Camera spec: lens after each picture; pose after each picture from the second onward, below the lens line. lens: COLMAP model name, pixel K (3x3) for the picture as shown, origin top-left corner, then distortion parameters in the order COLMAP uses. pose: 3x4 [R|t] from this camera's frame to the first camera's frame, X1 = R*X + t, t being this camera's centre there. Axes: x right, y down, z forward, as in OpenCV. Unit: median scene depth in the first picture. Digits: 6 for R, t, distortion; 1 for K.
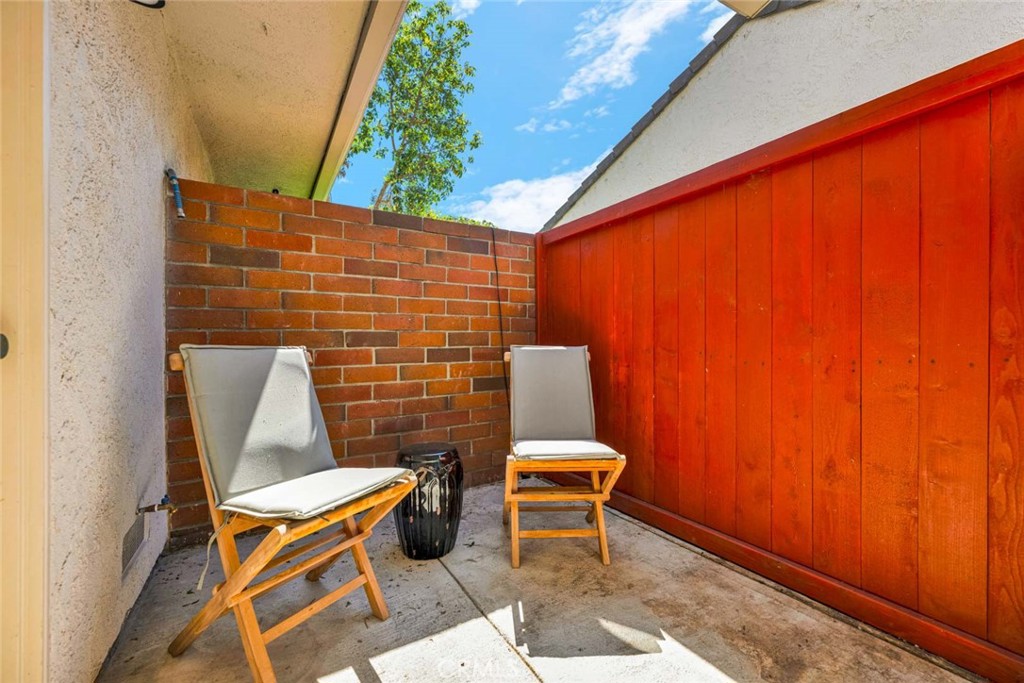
lens RADIAL K [[416.4, 0, 519.1], [0, 416.4, 340.9], [0, 0, 1]] dist [-0.000486, -0.000396]
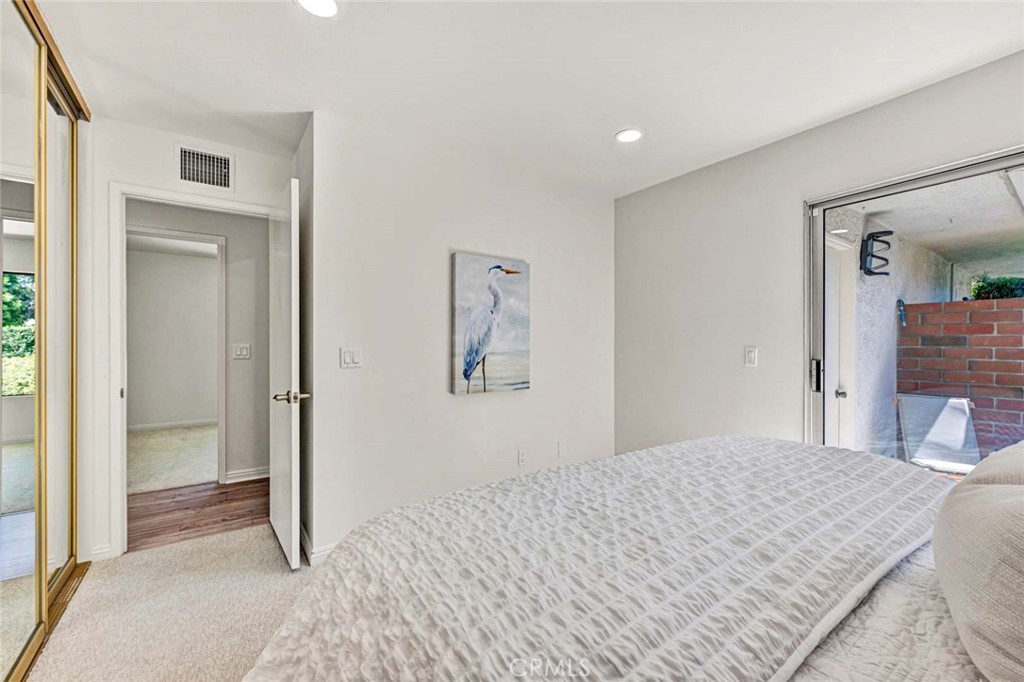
lens RADIAL K [[416.4, 0, 518.5], [0, 416.4, 344.4], [0, 0, 1]] dist [-0.000486, -0.000396]
pose [[0.096394, 0.001429, -0.995342, 0.946802], [-0.006503, 0.999979, 0.000806, -0.179832], [0.995322, 0.006395, 0.096401, -0.985537]]
